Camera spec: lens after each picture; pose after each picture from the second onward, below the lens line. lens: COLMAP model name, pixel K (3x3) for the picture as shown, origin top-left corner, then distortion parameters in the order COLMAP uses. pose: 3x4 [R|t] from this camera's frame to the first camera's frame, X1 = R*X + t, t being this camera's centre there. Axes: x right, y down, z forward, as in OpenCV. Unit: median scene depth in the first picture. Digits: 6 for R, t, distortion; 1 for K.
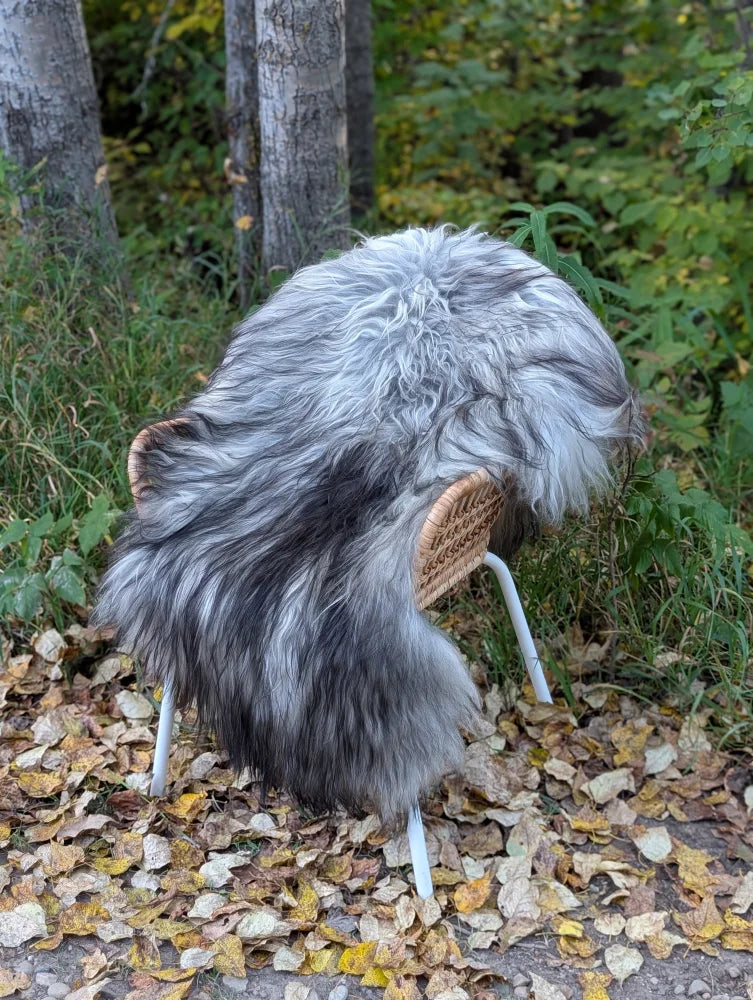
lens RADIAL K [[1411.1, 0, 350.7], [0, 1411.1, 491.5], [0, 0, 1]] dist [0.192178, -0.755909]
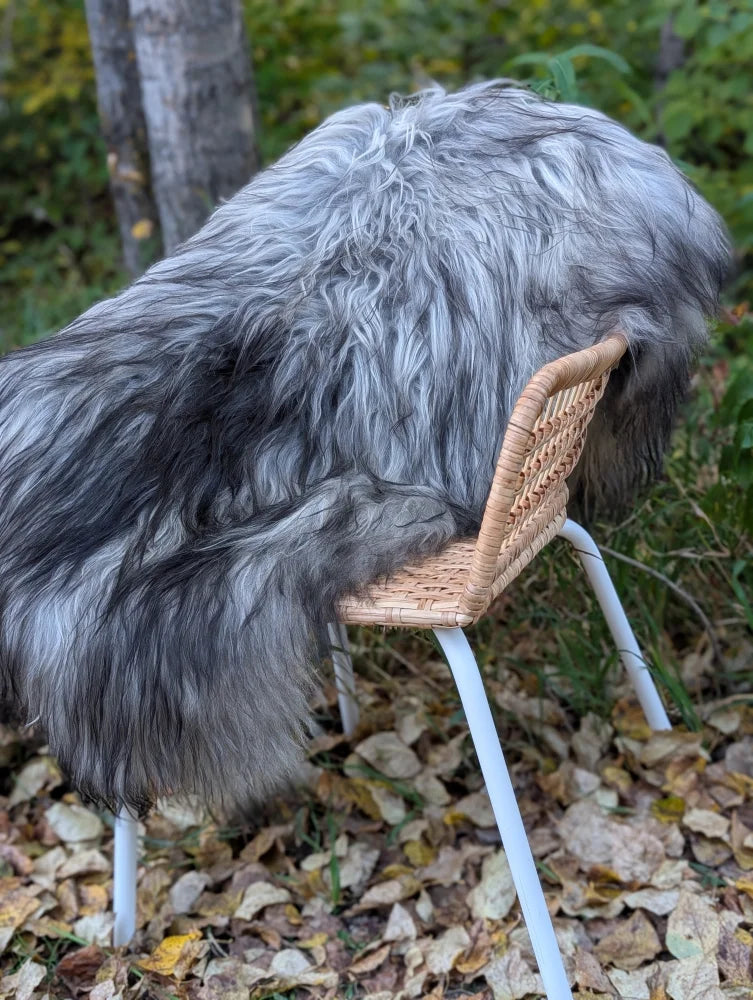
lens RADIAL K [[1411.1, 0, 350.7], [0, 1411.1, 491.5], [0, 0, 1]] dist [0.192178, -0.755909]
pose [[0.989831, -0.121659, 0.073713, -0.054917], [0.127901, 0.987974, -0.086882, 0.074931], [-0.062256, 0.095426, 0.993488, 0.309329]]
